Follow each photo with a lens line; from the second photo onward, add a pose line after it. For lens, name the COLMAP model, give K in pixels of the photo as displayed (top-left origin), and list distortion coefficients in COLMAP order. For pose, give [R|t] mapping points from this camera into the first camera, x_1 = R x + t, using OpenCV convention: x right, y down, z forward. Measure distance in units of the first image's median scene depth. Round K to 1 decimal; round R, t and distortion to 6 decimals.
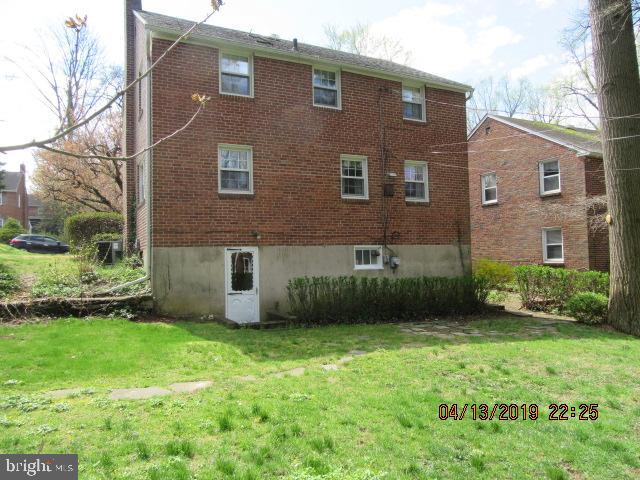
lens RADIAL K [[472.4, 0, 320.1], [0, 472.4, 237.0], [0, 0, 1]] dist [-0.008558, 0.021732]
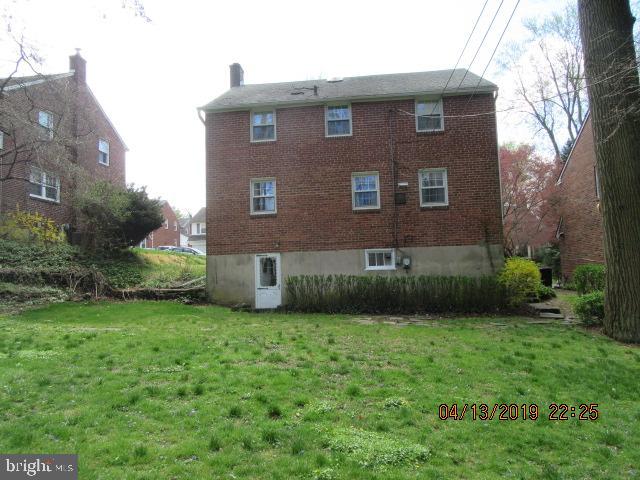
lens RADIAL K [[472.4, 0, 319.4], [0, 472.4, 242.0], [0, 0, 1]] dist [-0.008558, 0.021732]
pose [[0.843119, -0.048447, -0.535540, 0.591497], [0.037771, 0.998809, -0.030891, 0.031016], [0.536399, 0.005817, 0.843945, -0.042054]]
